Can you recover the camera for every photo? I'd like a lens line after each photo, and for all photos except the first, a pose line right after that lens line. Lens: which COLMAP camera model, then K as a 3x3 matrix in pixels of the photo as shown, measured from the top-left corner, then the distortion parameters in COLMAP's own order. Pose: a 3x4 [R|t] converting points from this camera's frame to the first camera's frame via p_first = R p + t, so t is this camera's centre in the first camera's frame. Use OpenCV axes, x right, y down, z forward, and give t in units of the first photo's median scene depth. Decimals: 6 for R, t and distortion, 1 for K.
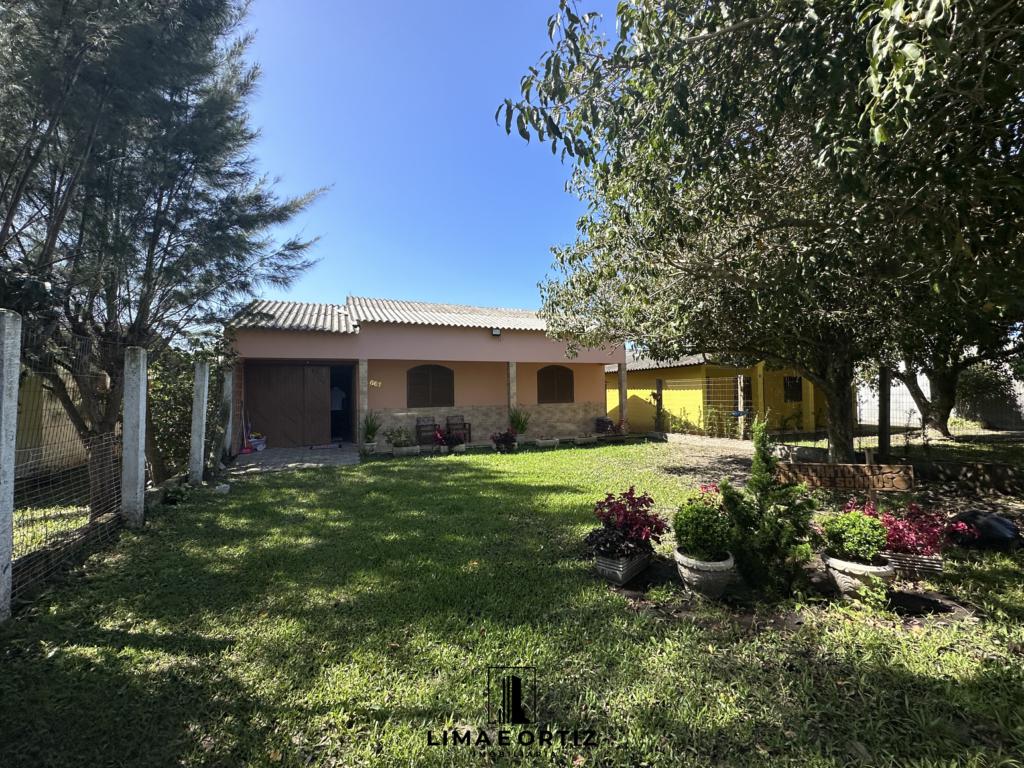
lens RADIAL K [[409.8, 0, 510.5], [0, 409.8, 378.5], [0, 0, 1]] dist [-0.003489, 0.000687]
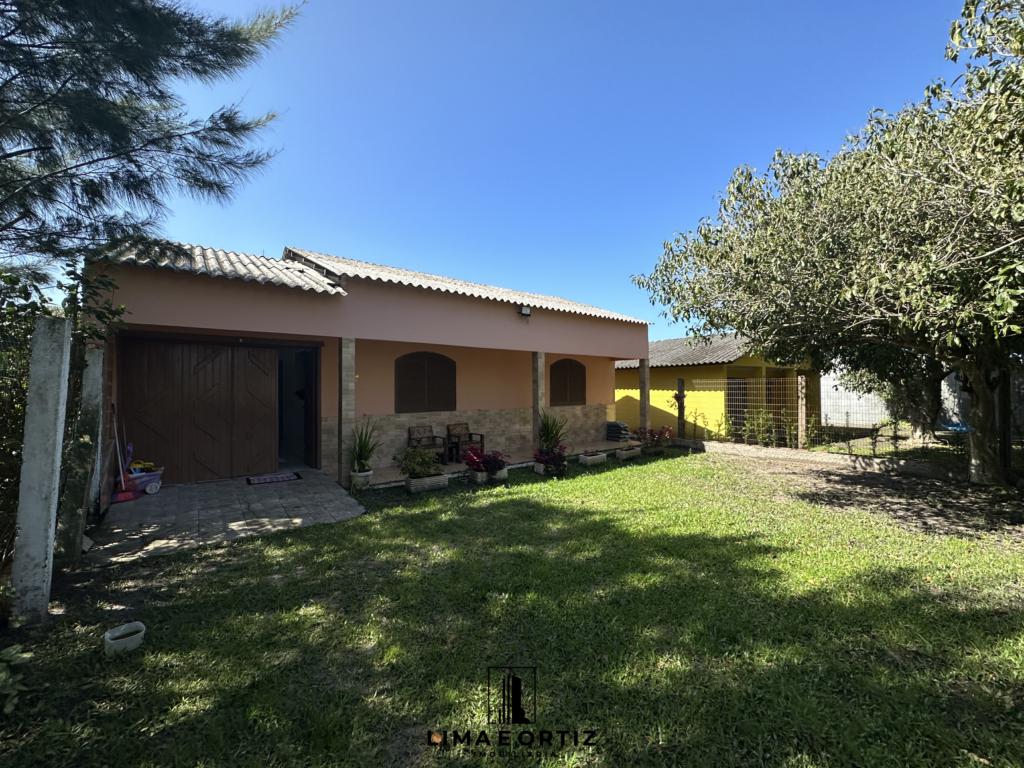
lens RADIAL K [[409.8, 0, 513.5], [0, 409.8, 390.0], [0, 0, 1]] dist [-0.003489, 0.000687]
pose [[0.965033, 0.012359, 0.261835, -0.249115], [-0.022658, 0.999082, 0.036351, 0.002867], [-0.261146, -0.041013, 0.964428, 0.294110]]
